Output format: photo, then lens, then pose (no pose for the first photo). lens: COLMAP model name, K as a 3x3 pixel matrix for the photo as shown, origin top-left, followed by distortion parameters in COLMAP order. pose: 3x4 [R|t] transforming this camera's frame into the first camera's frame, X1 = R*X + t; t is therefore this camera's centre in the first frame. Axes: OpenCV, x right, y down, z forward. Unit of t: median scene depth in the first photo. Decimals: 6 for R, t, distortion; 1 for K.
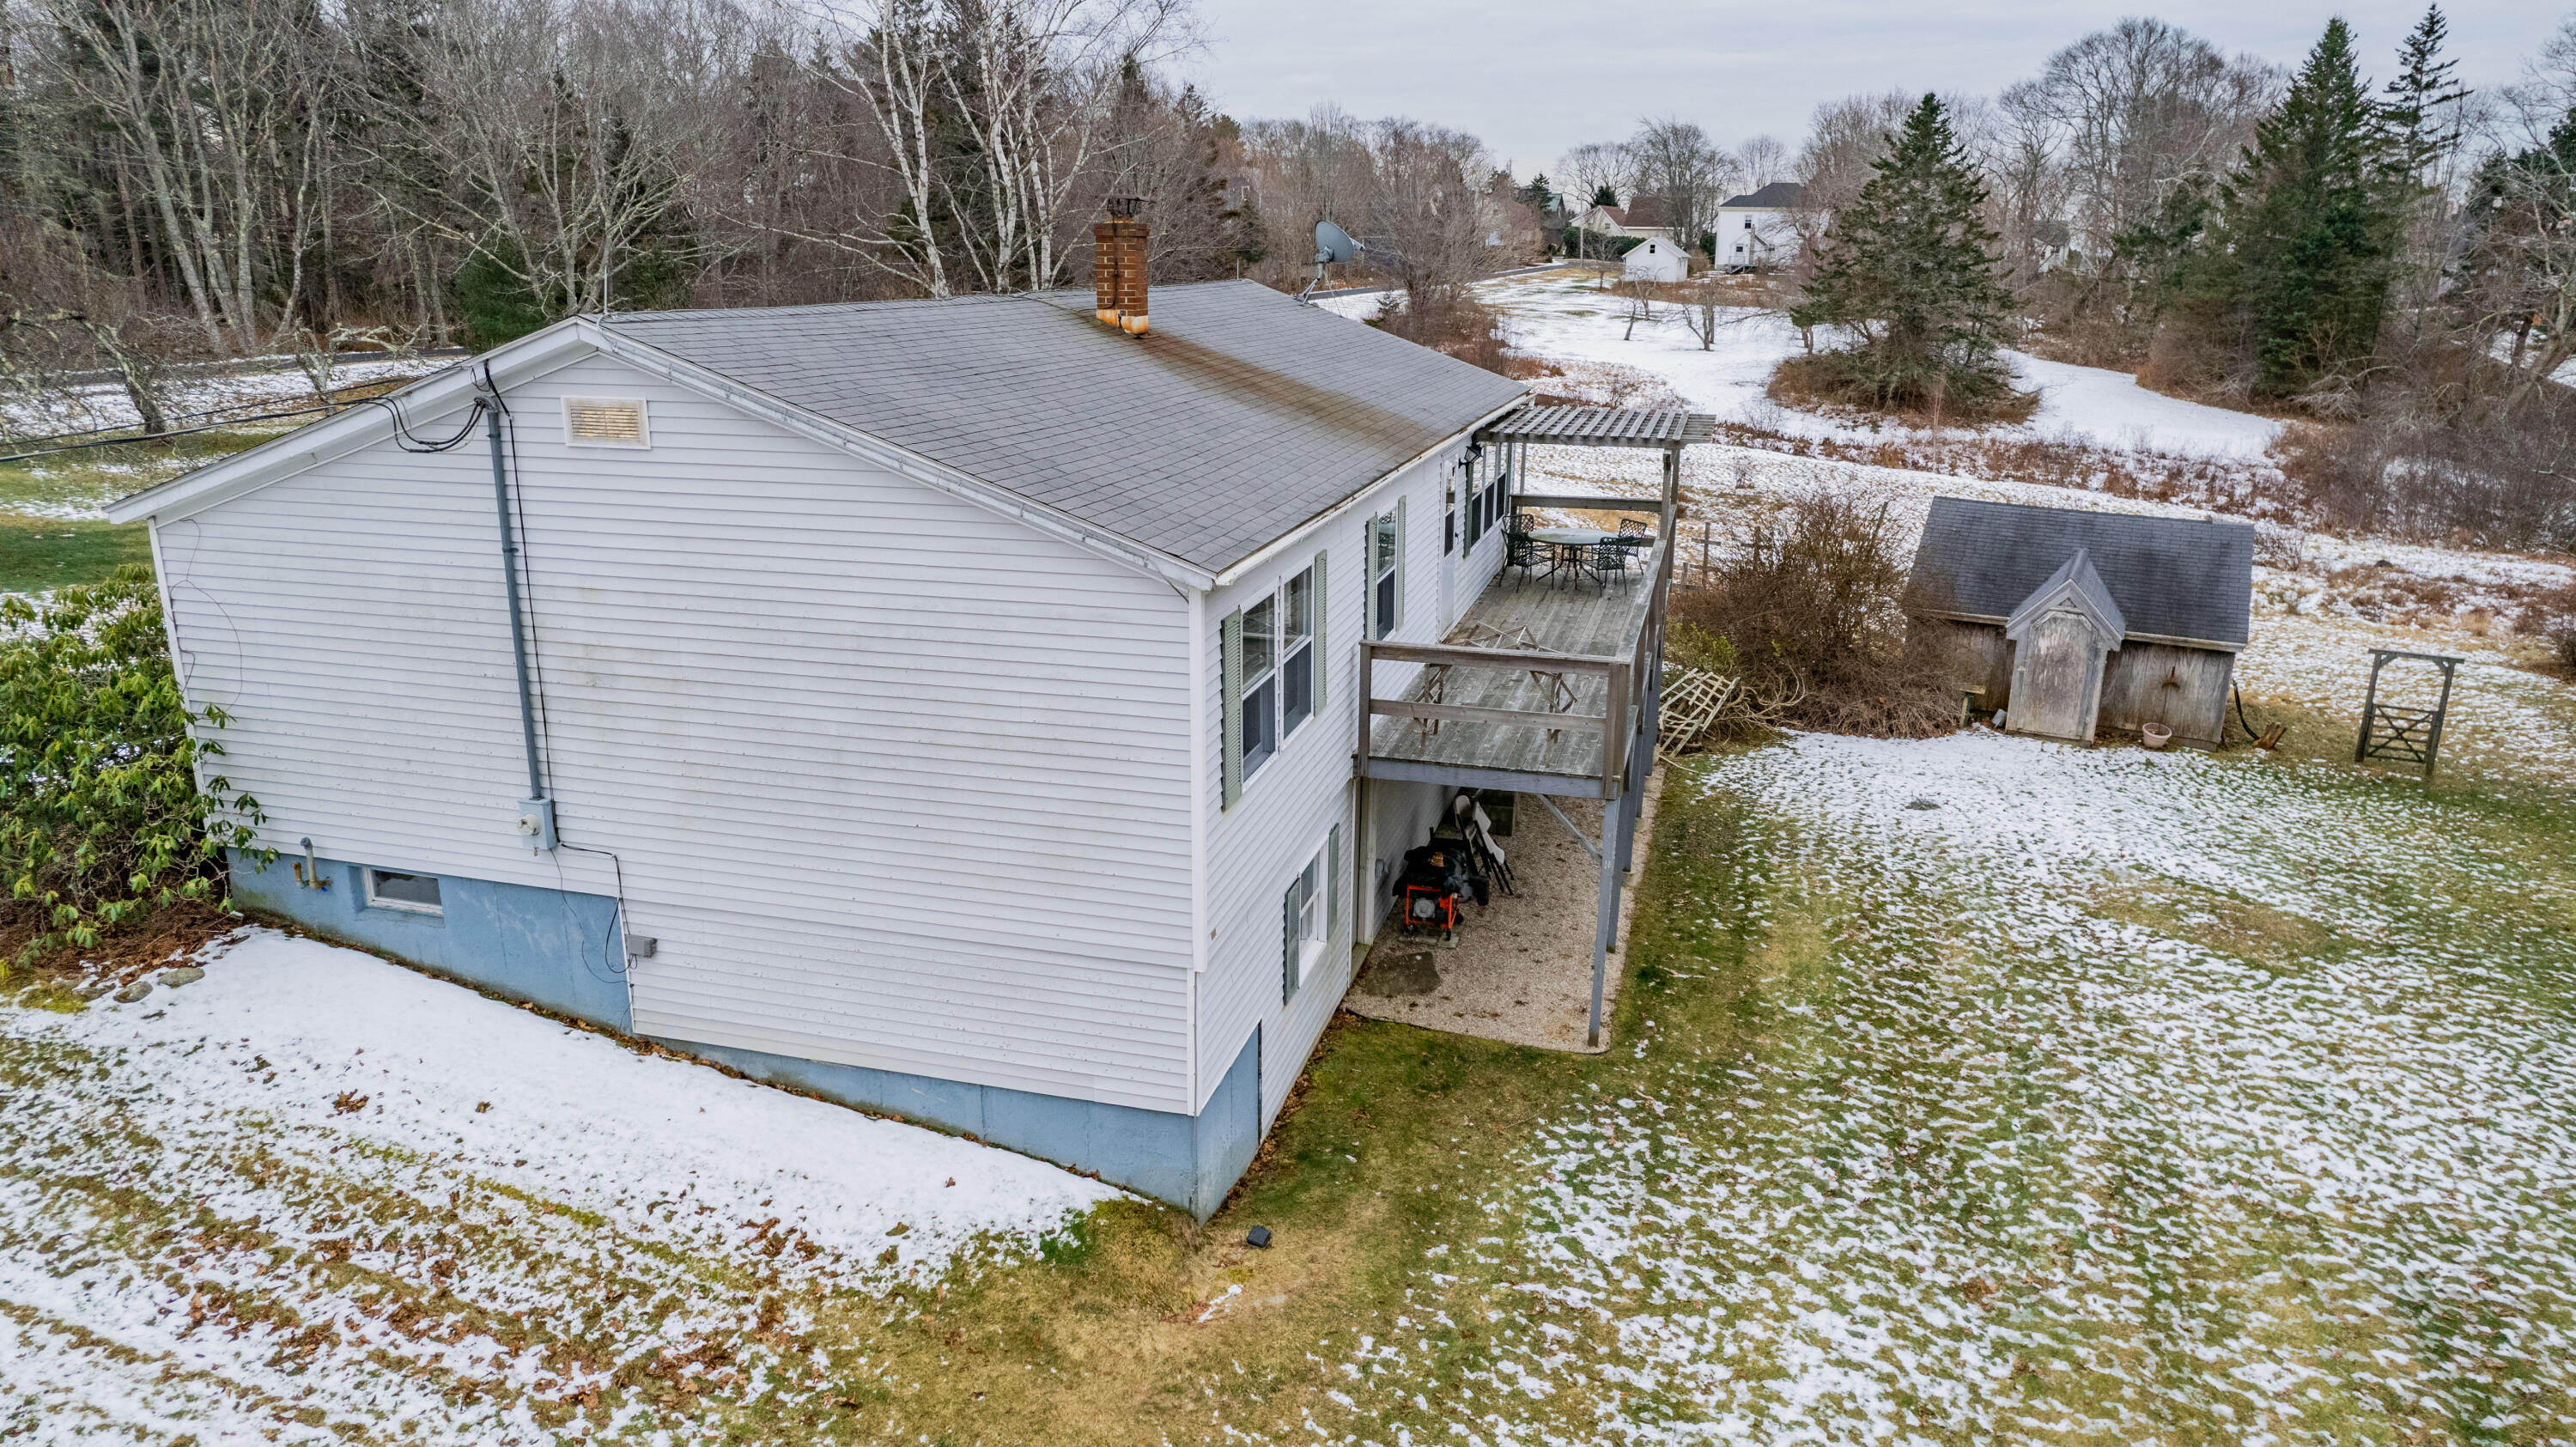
lens RADIAL K [[1661.3, 0, 1288.0], [0, 1661.3, 723.5], [0, 0, 1]] dist [-0.081288, 0.080730]
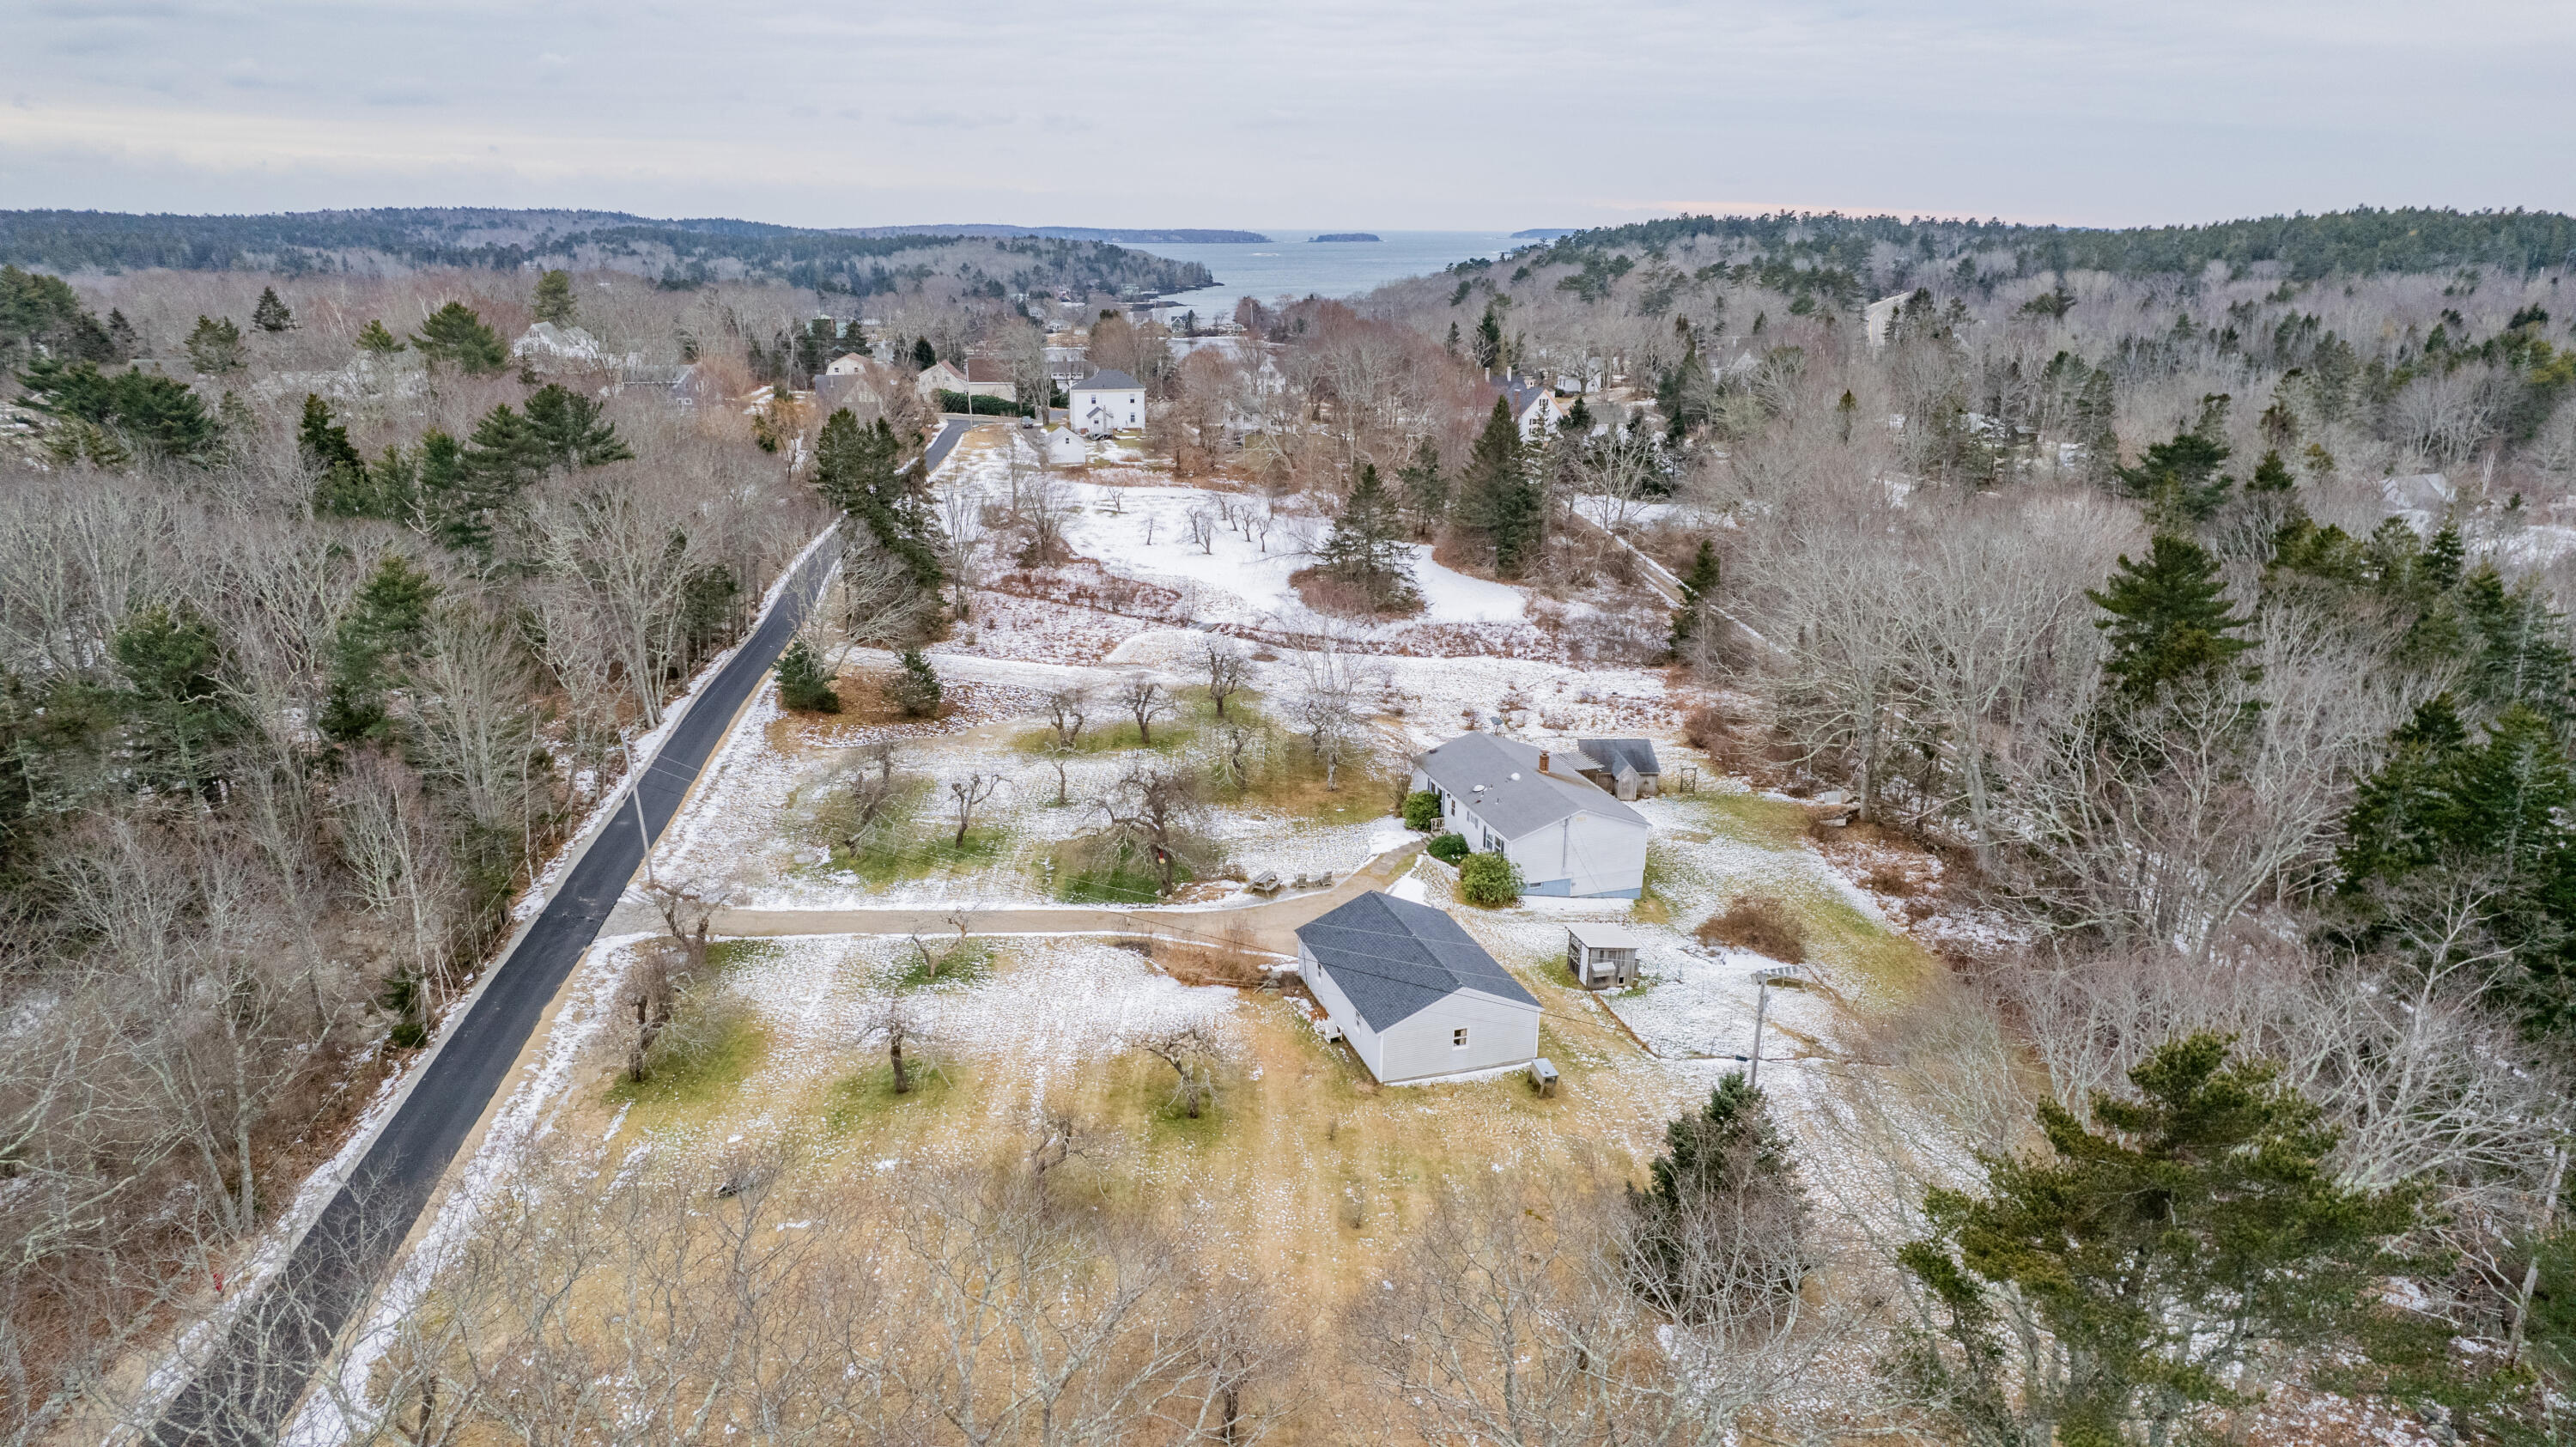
lens RADIAL K [[1661.3, 0, 1288.0], [0, 1661.3, 723.5], [0, 0, 1]] dist [-0.081288, 0.080730]
pose [[0.847740, -0.158851, 0.506066, -1.216307], [0.150647, 0.986918, 0.057431, -0.284359], [-0.508569, 0.027551, 0.860580, -1.134028]]
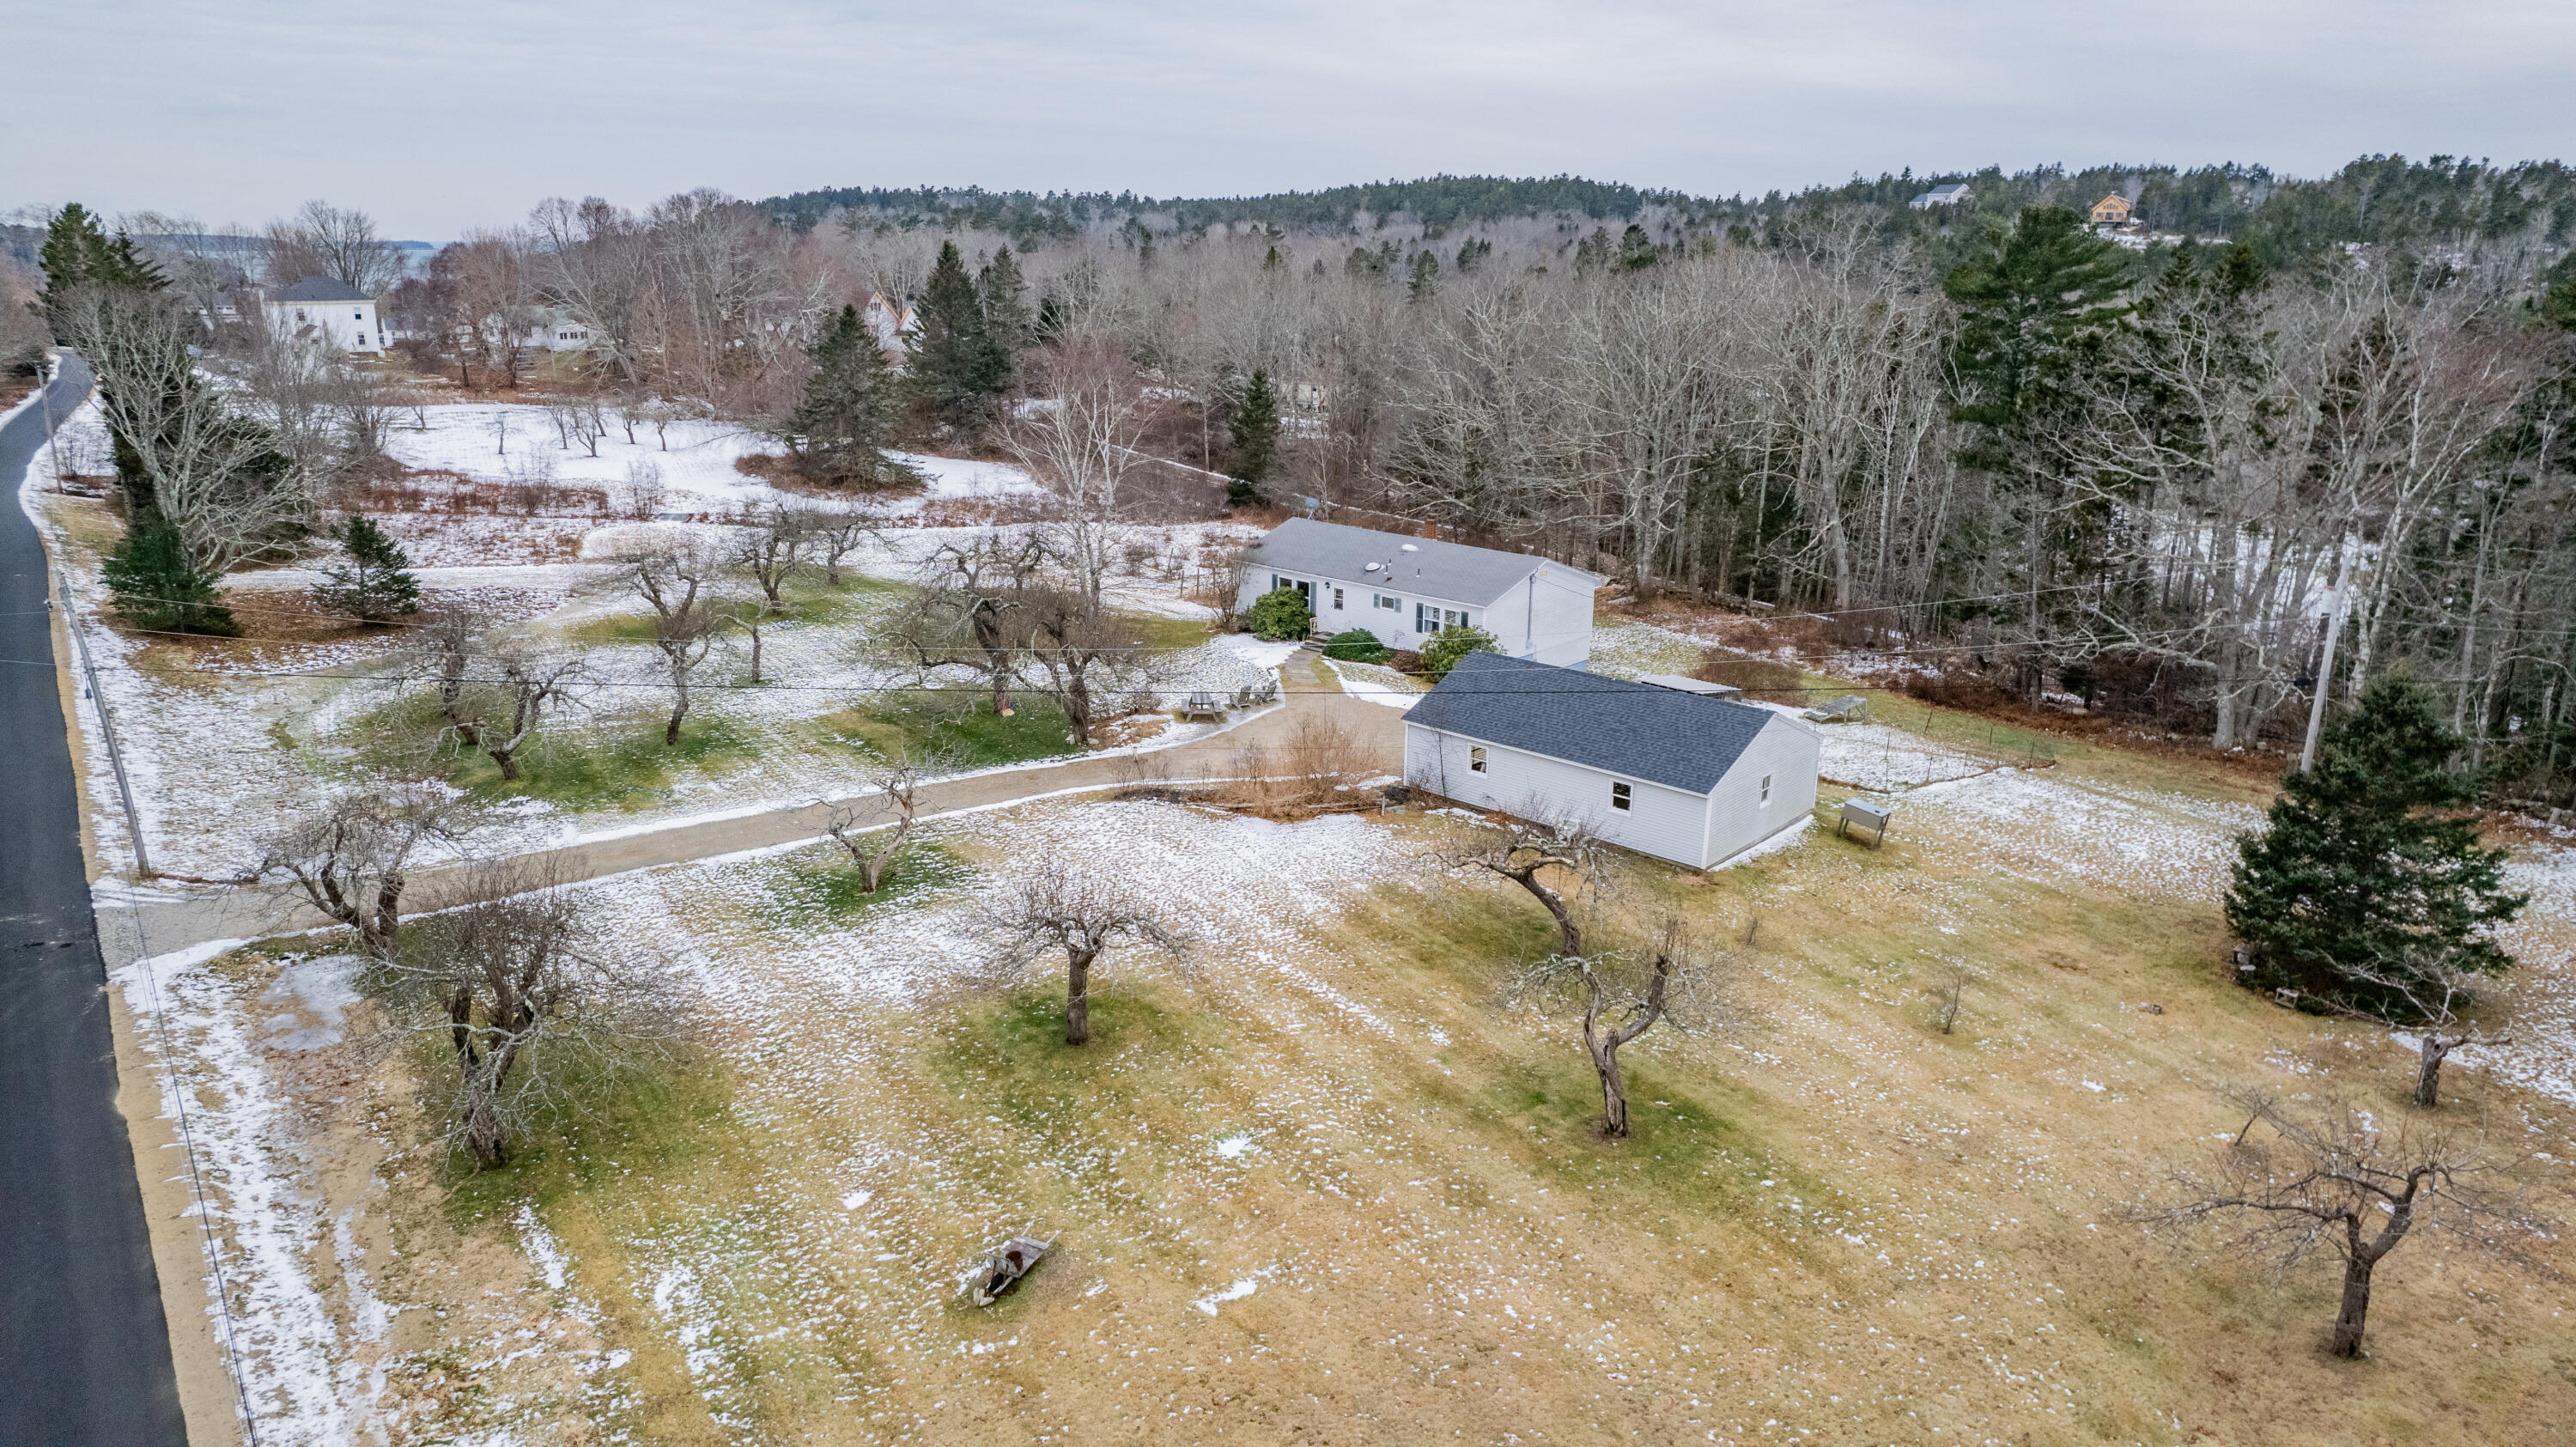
lens RADIAL K [[1661.3, 0, 1288.0], [0, 1661.3, 723.5], [0, 0, 1]] dist [-0.081288, 0.080730]
pose [[0.463918, -0.253438, 0.848852, -1.379755], [0.242311, 0.957965, 0.153587, -0.181614], [-0.852095, 0.134434, 0.505828, -0.286835]]
